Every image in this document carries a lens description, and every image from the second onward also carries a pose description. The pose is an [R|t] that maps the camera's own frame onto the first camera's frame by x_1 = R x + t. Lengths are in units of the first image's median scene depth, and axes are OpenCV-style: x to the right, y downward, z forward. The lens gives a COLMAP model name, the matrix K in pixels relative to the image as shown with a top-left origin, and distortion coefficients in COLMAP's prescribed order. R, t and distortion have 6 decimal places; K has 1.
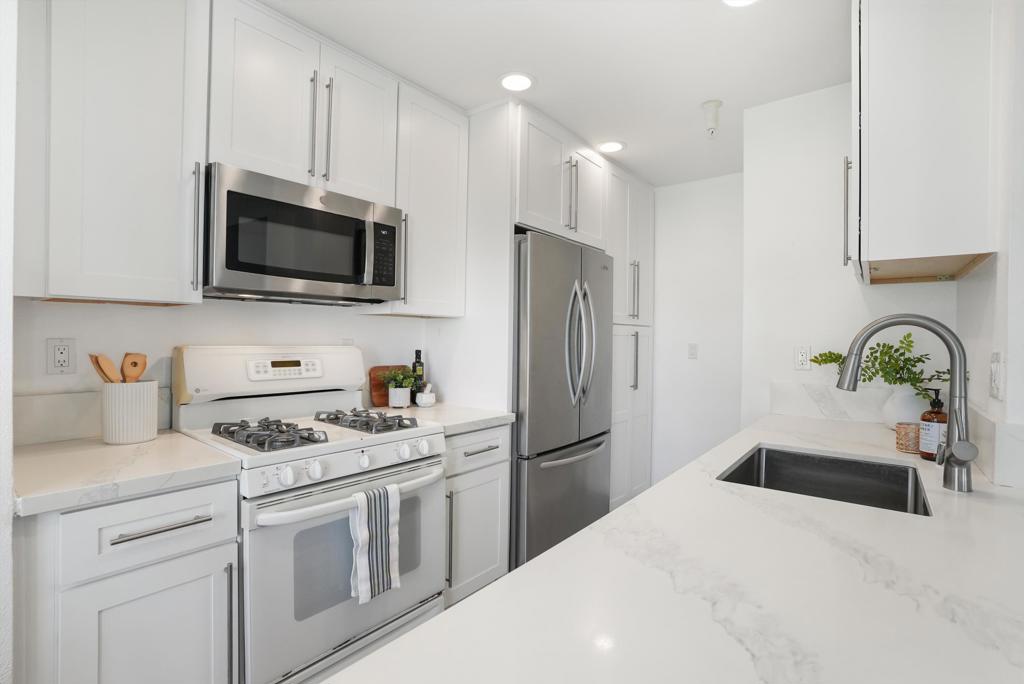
lens RADIAL K [[476.9, 0, 515.5], [0, 476.9, 344.4], [0, 0, 1]] dist [-0.071214, 0.029948]
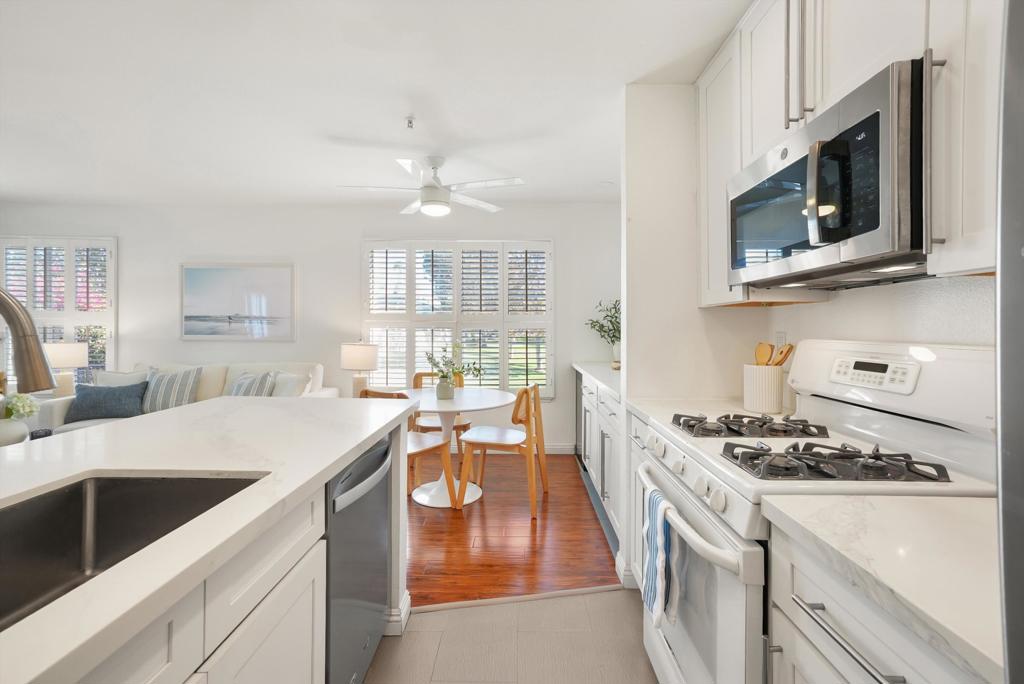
lens RADIAL K [[453.6, 0, 511.4], [0, 453.6, 326.9], [0, 0, 1]] dist [0.001844, 0.000492]
pose [[-0.789656, -0.019773, -0.613231, 0.371730], [-0.025725, 0.999669, 0.000893, -0.006652], [0.613010, 0.016481, -0.789903, 1.183795]]
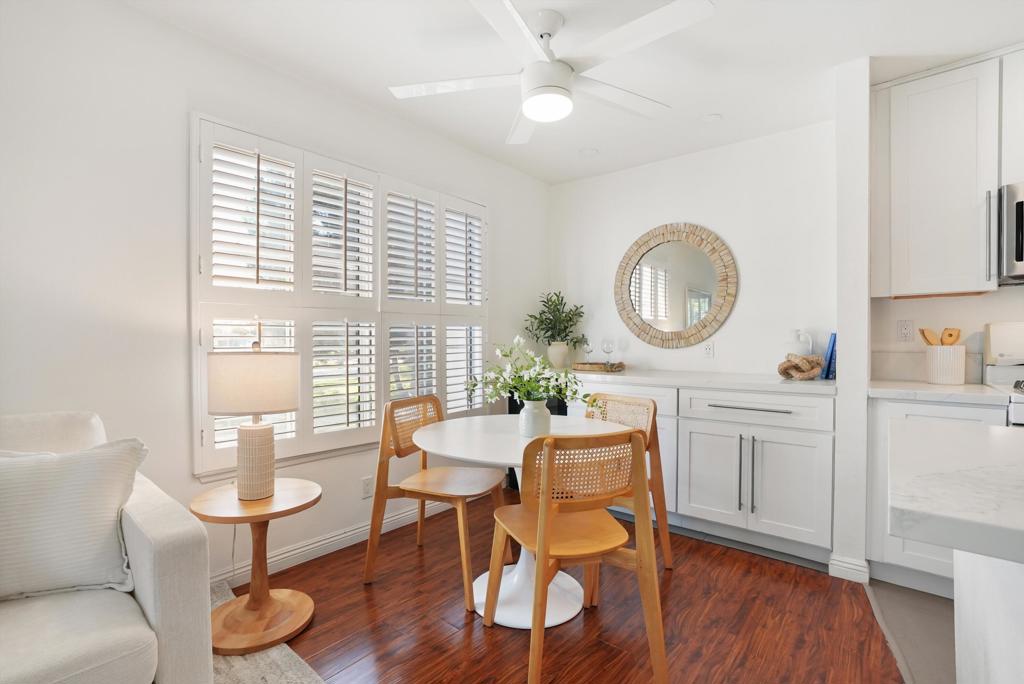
lens RADIAL K [[473.2, 0, 512.0], [0, 473.2, 342.0], [0, 0, 1]] dist [-0.044227, 0.024186]
pose [[-0.011531, -0.010225, -0.999881, 0.558971], [-0.008670, 0.999911, -0.010125, 0.072450], [0.999896, 0.008552, -0.011619, -0.331306]]
